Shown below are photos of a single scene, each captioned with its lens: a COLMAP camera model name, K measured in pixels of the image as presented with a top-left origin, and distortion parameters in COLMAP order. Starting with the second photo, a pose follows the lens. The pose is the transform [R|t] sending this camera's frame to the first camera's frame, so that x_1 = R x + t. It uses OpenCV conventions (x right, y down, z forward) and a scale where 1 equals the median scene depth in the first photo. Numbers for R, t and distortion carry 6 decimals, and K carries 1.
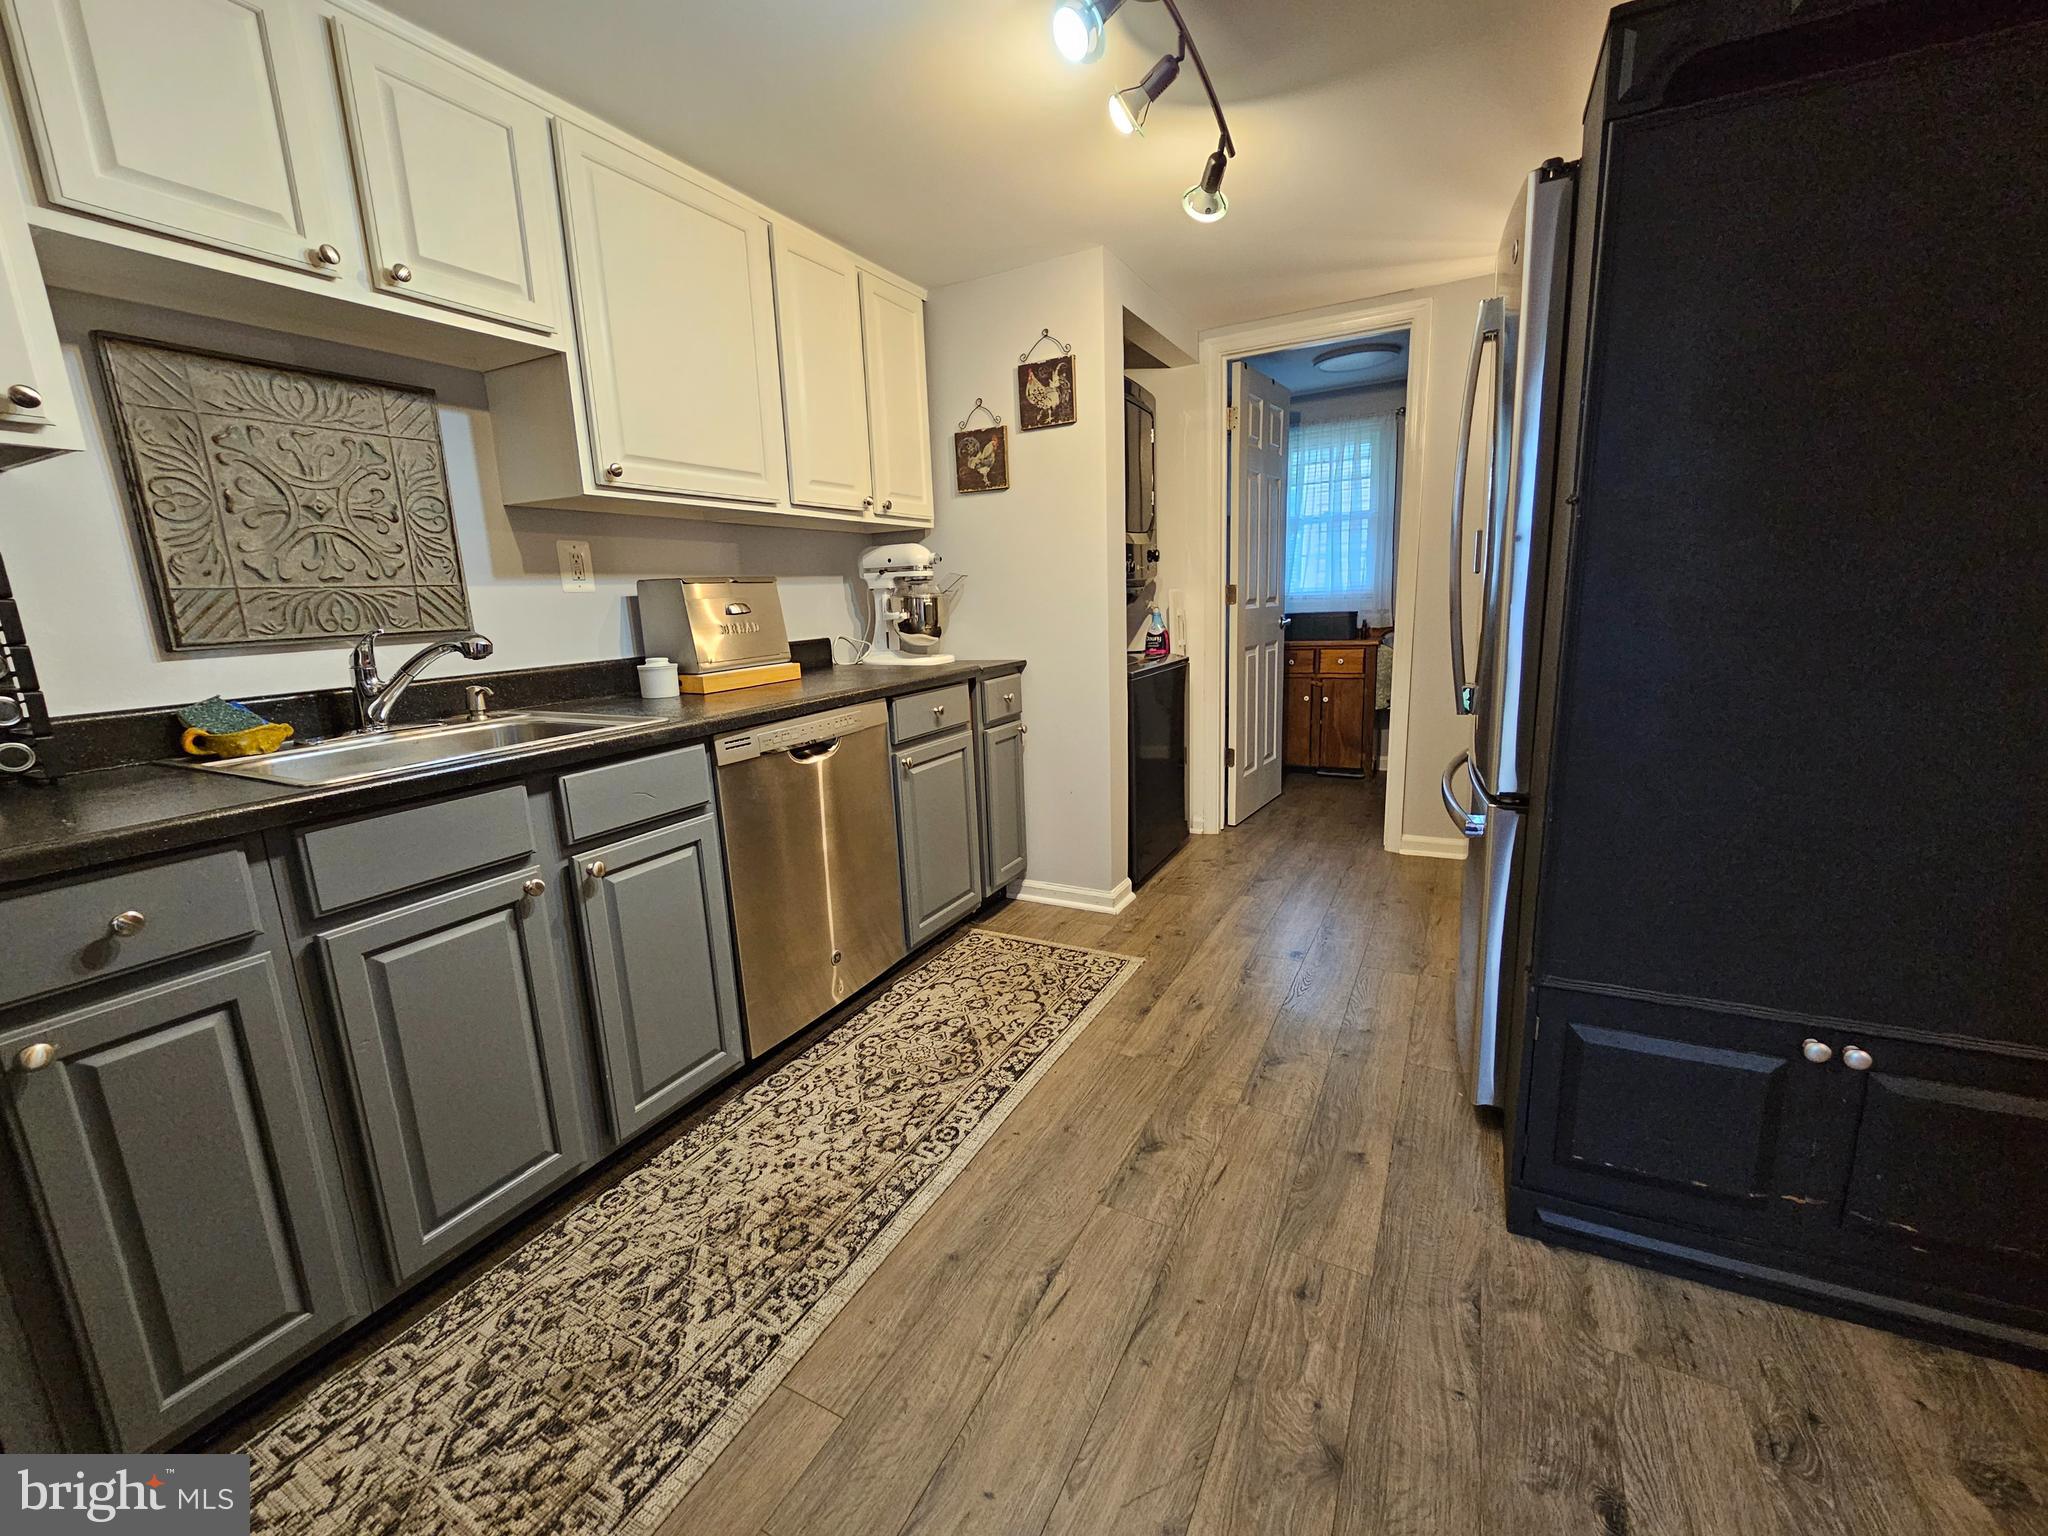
lens RADIAL K [[842.5, 0, 1012.9], [0, 842.5, 769.5], [0, 0, 1]] dist [-0.002966, 0.000880]
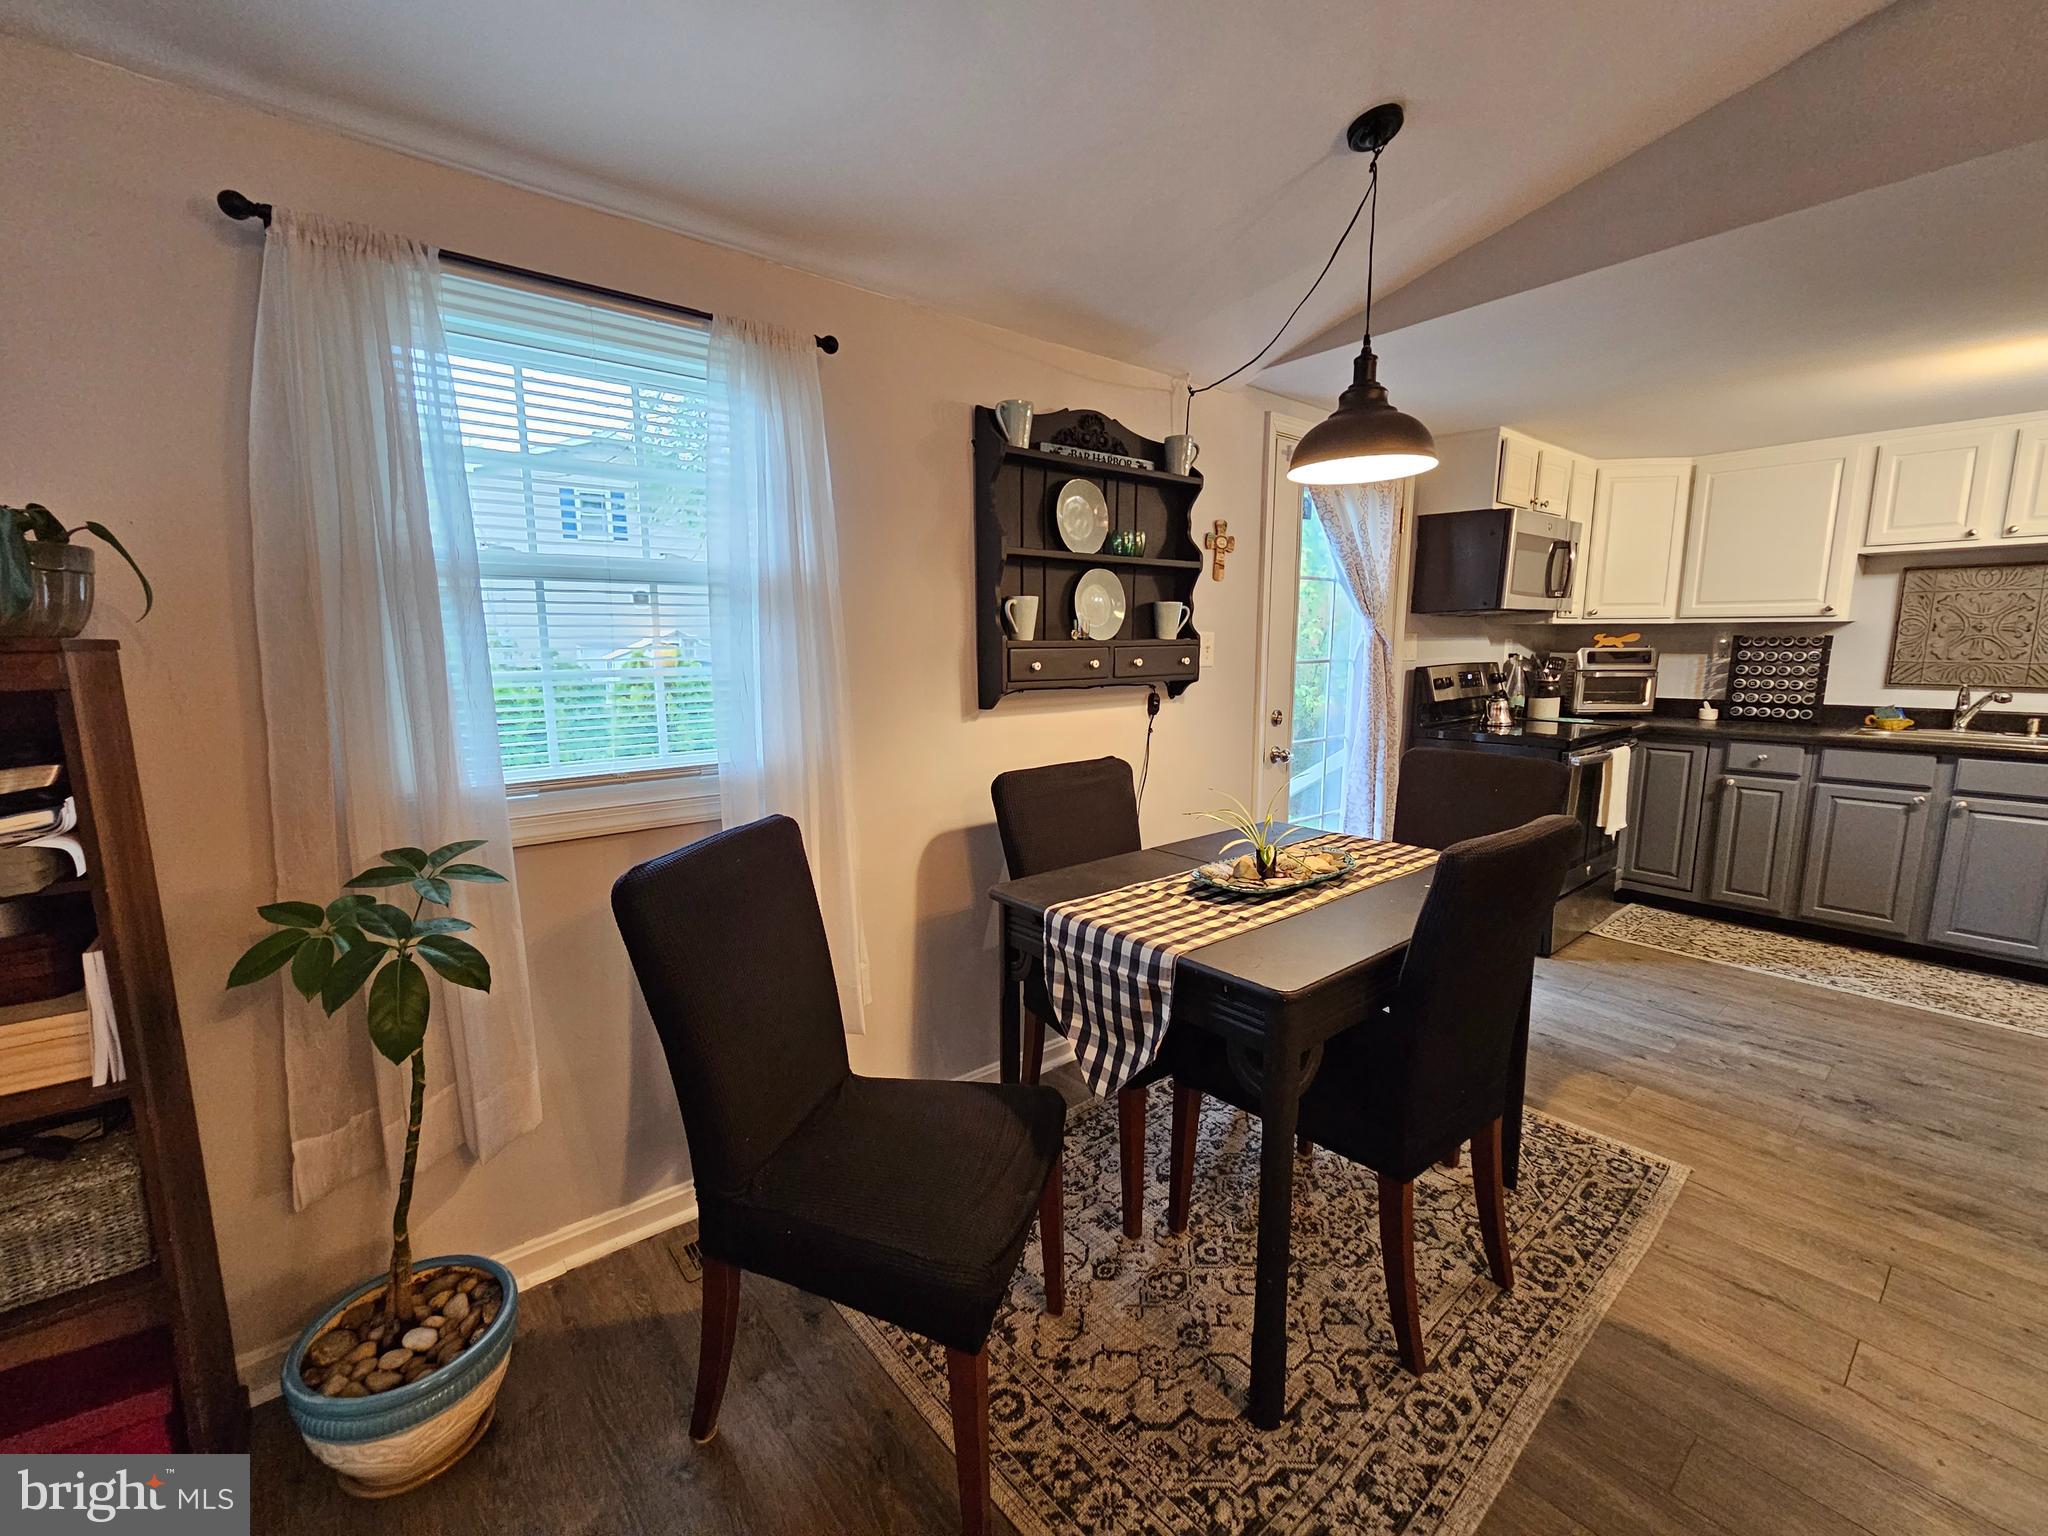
lens RADIAL K [[848.0, 0, 1012.5], [0, 848.0, 767.3], [0, 0, 1]] dist [-0.000195, -0.000543]
pose [[-0.386518, 0.179787, -0.904589, 2.160348], [-0.168819, 0.950453, 0.261036, -0.115660], [0.906700, 0.253607, -0.337015, -0.429965]]
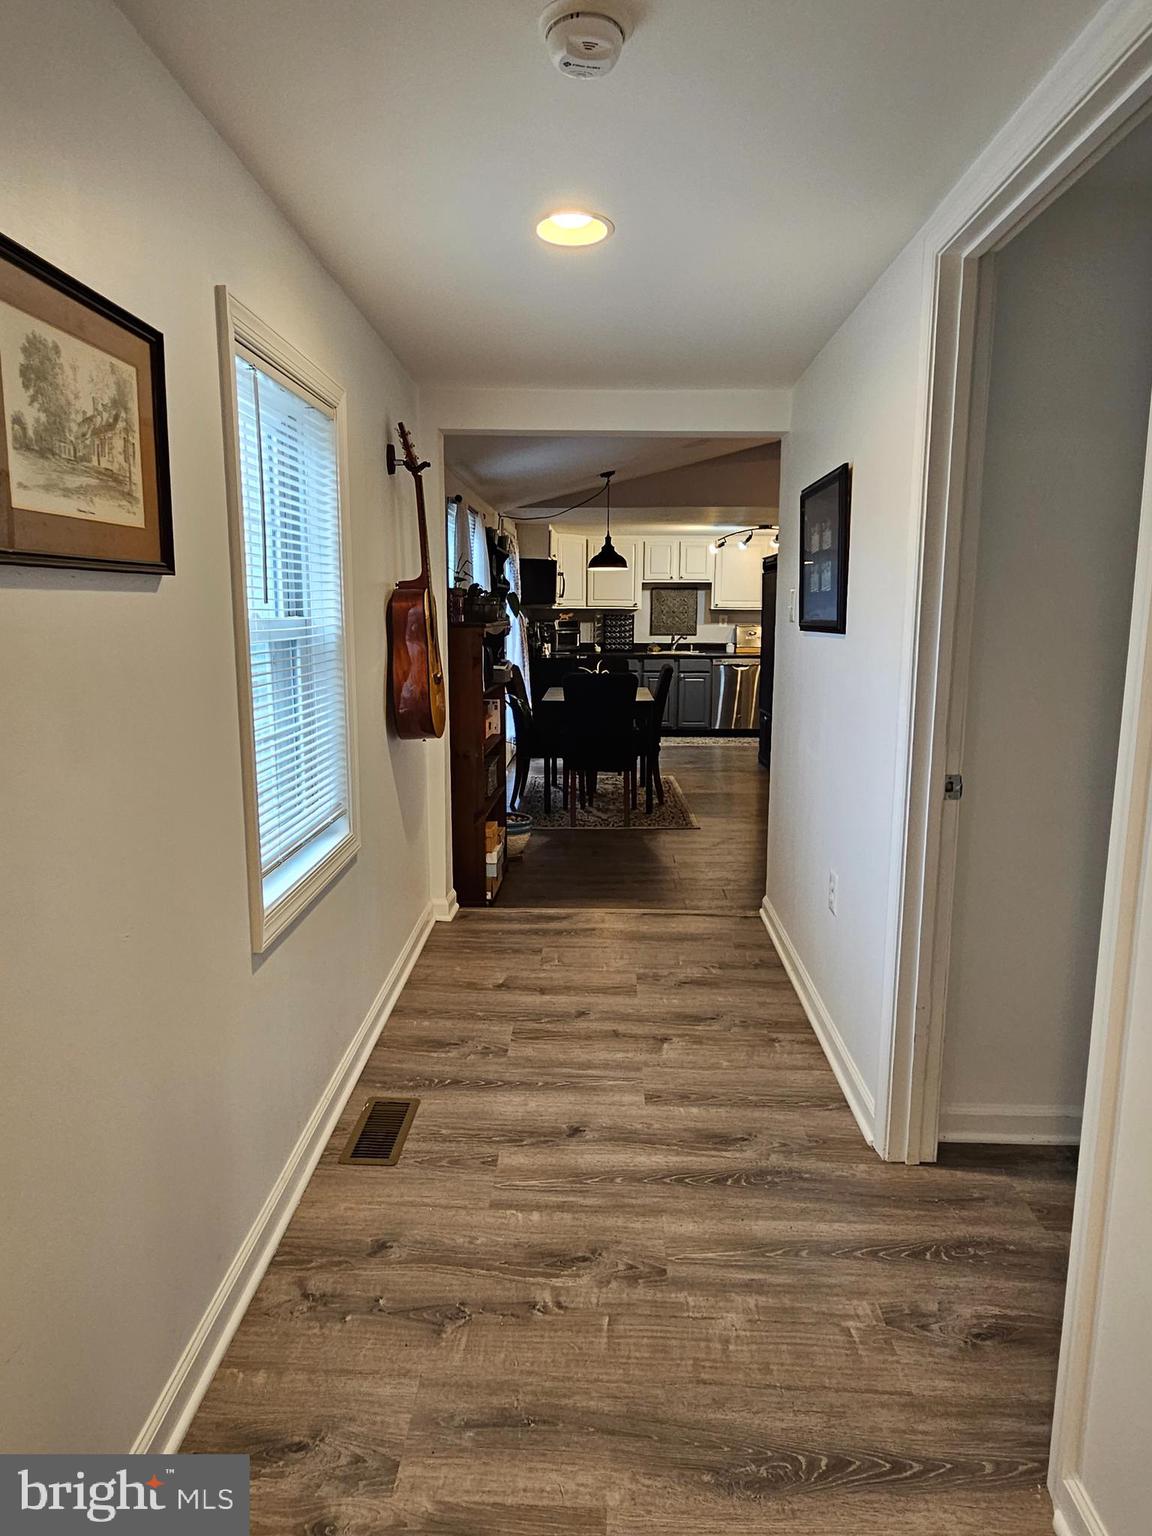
lens RADIAL K [[882.8, 0, 573.7], [0, 882.8, 734.2], [0, 0, 1]] dist [0.000811, -0.000386]
pose [[0.439824, 0.172394, -0.881383, 4.324763], [-0.204532, 0.974841, 0.088610, 0.111802], [0.874484, 0.141298, 0.464018, -2.277072]]
